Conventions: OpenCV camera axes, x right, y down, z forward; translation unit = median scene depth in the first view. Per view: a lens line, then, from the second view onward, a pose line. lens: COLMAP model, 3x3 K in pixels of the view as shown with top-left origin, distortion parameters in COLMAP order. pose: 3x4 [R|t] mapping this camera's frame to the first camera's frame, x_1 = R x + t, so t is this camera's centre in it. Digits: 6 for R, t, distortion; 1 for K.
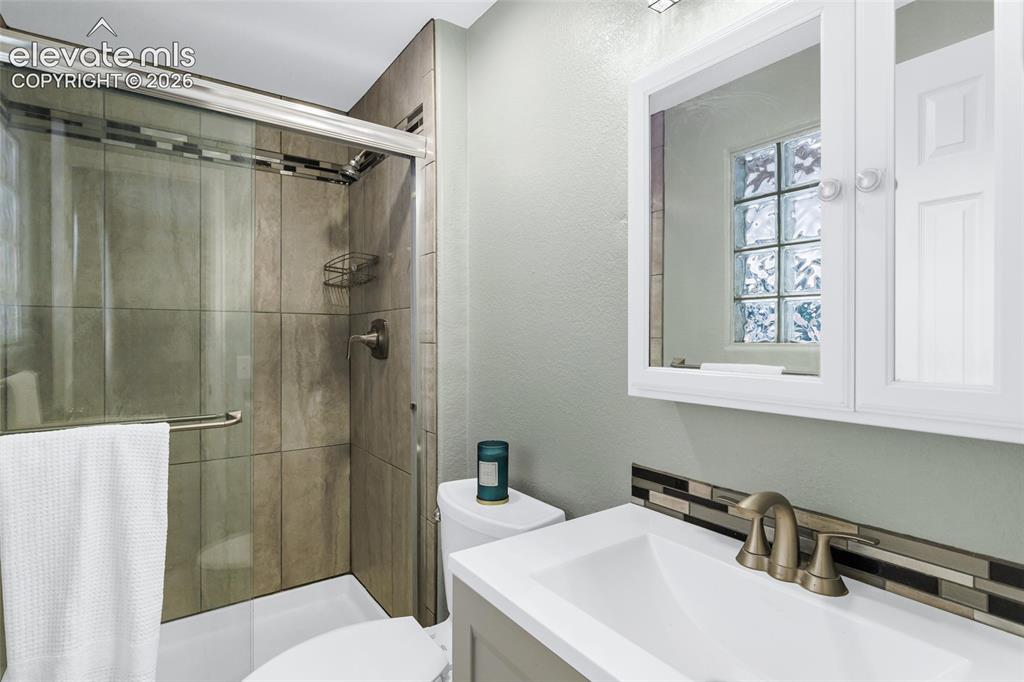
lens RADIAL K [[519.3, 0, 510.8], [0, 519.3, 338.6], [0, 0, 1]] dist [-0.003915, 0.002151]
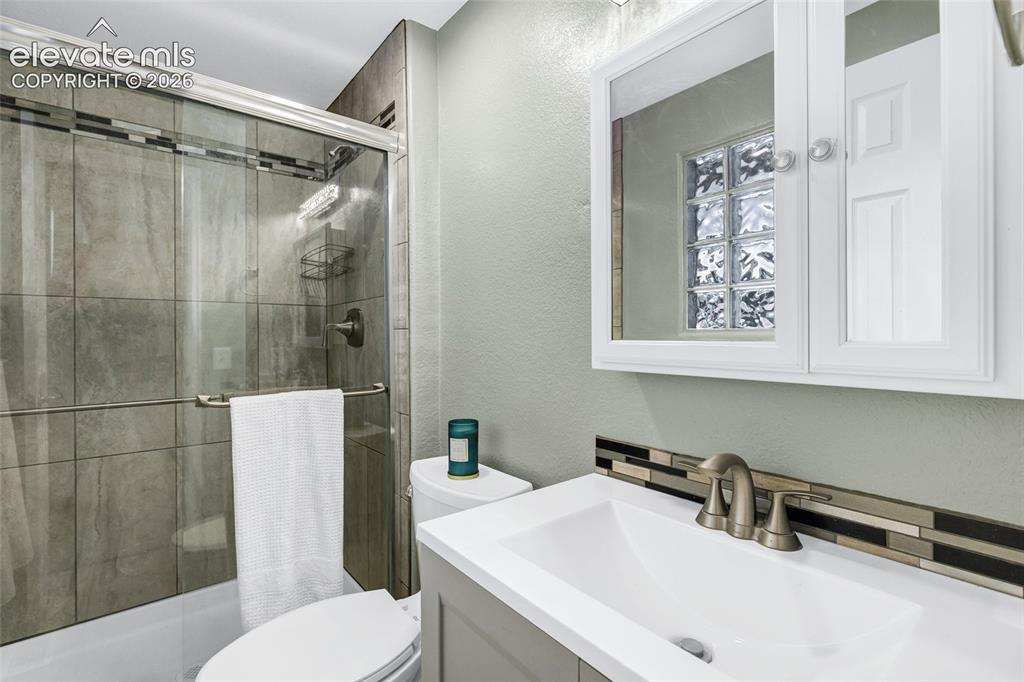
lens RADIAL K [[483.3, 0, 510.6], [0, 483.3, 336.4], [0, 0, 1]] dist [-0.000357, -0.000420]
pose [[0.998297, -0.007810, 0.057804, 0.003620], [0.007184, 0.999913, 0.011036, 0.014776], [-0.057885, -0.010602, 0.998267, 0.020017]]
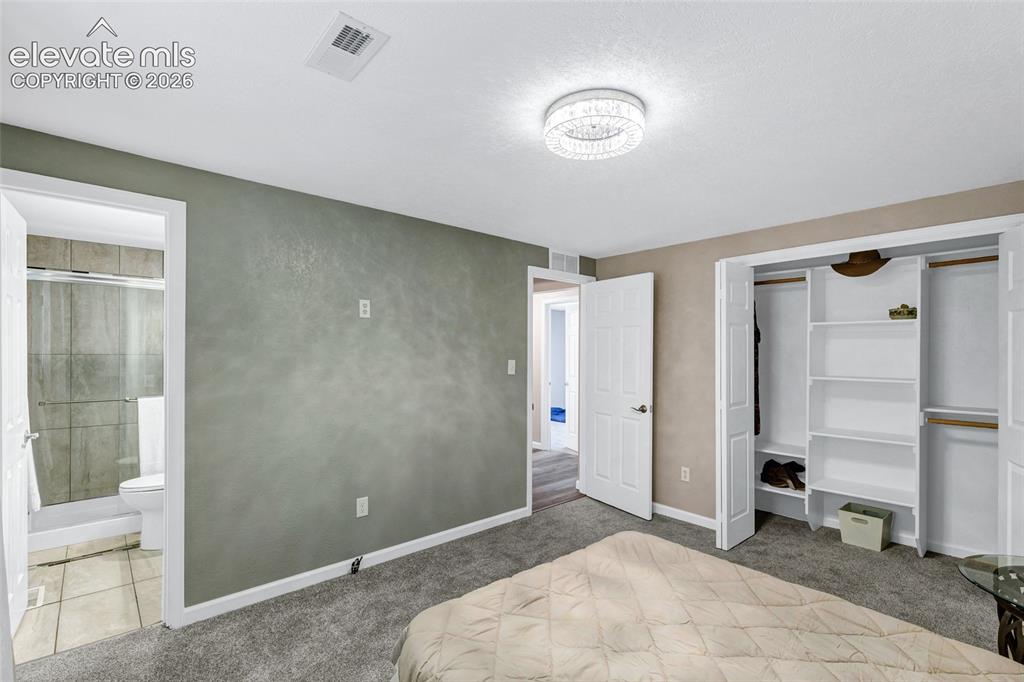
lens RADIAL K [[483.3, 0, 517.1], [0, 483.3, 349.4], [0, 0, 1]] dist [-0.000357, -0.000420]
pose [[0.993052, -0.001798, 0.117667, 1.165289], [0.001206, 0.999986, 0.005102, -0.121884], [-0.117674, -0.004924, 0.993040, -1.717759]]
